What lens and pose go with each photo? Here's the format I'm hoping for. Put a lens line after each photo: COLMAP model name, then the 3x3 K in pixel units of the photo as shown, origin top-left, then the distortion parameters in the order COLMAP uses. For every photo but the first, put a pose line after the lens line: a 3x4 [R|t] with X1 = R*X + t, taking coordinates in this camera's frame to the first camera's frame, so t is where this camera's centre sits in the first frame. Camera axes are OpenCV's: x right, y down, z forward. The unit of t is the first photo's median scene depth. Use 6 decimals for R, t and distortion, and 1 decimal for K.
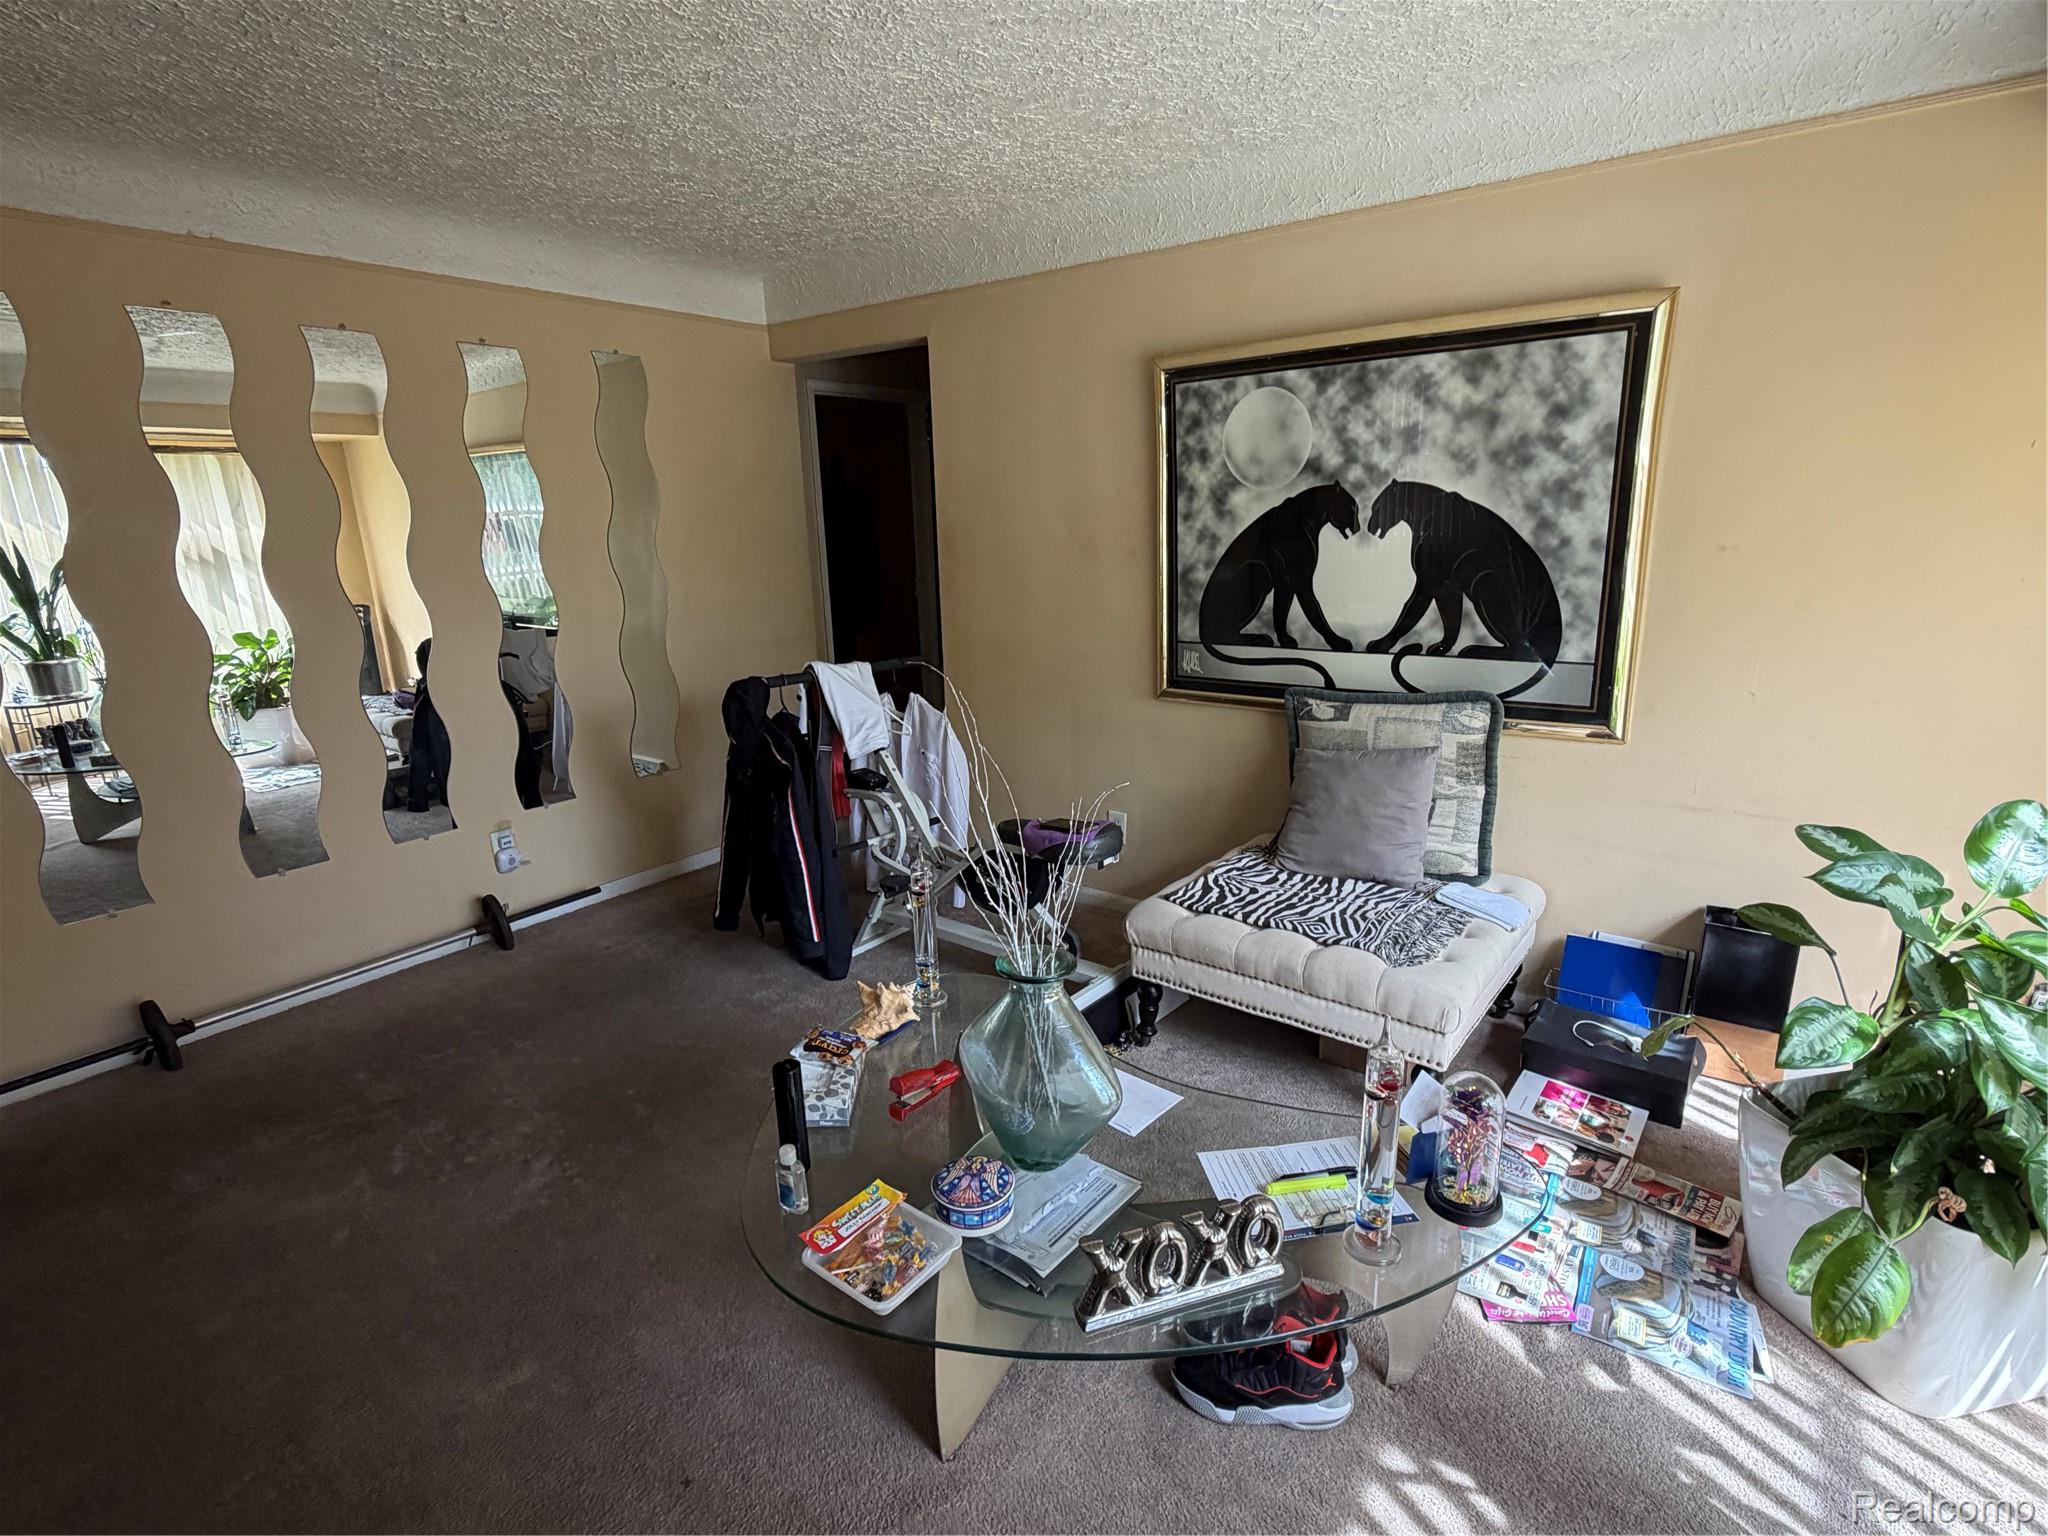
lens RADIAL K [[1001.0, 0, 1030.0], [0, 1001.0, 771.9], [0, 0, 1]] dist [-0.000107, 0.000283]
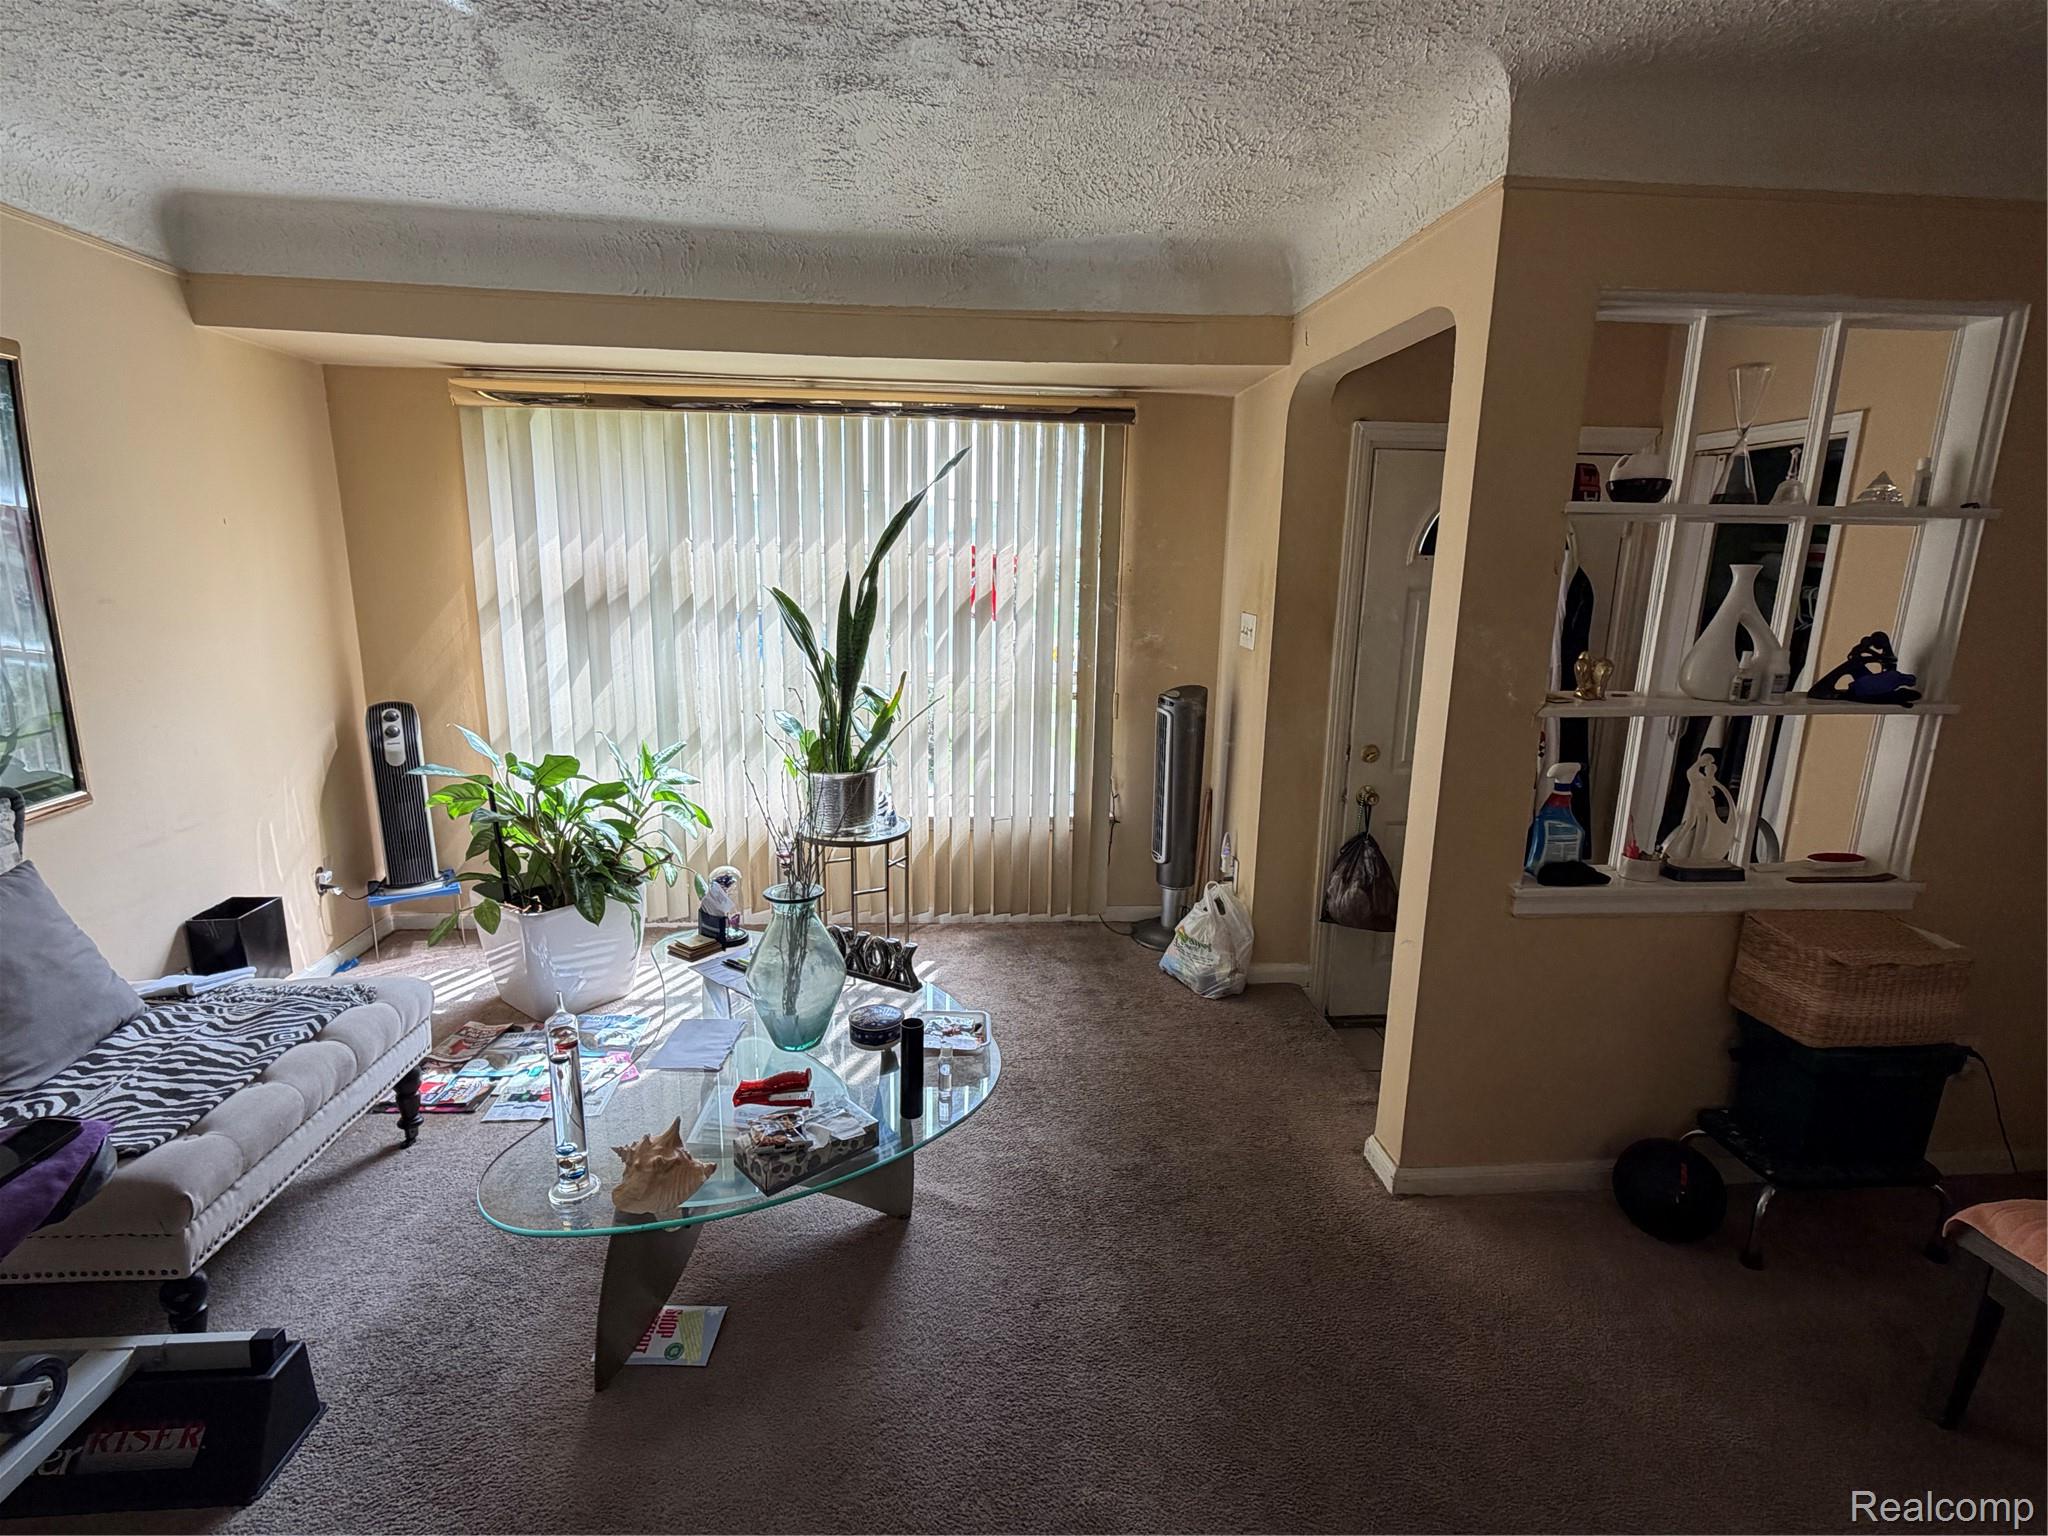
lens RADIAL K [[1001.0, 0, 1030.0], [0, 1001.0, 771.9], [0, 0, 1]] dist [-0.000107, 0.000283]
pose [[-0.665162, -0.146846, 0.732117, -0.638224], [0.188494, 0.915696, 0.354923, -0.205646], [-0.722516, 0.374081, -0.581407, 0.806477]]
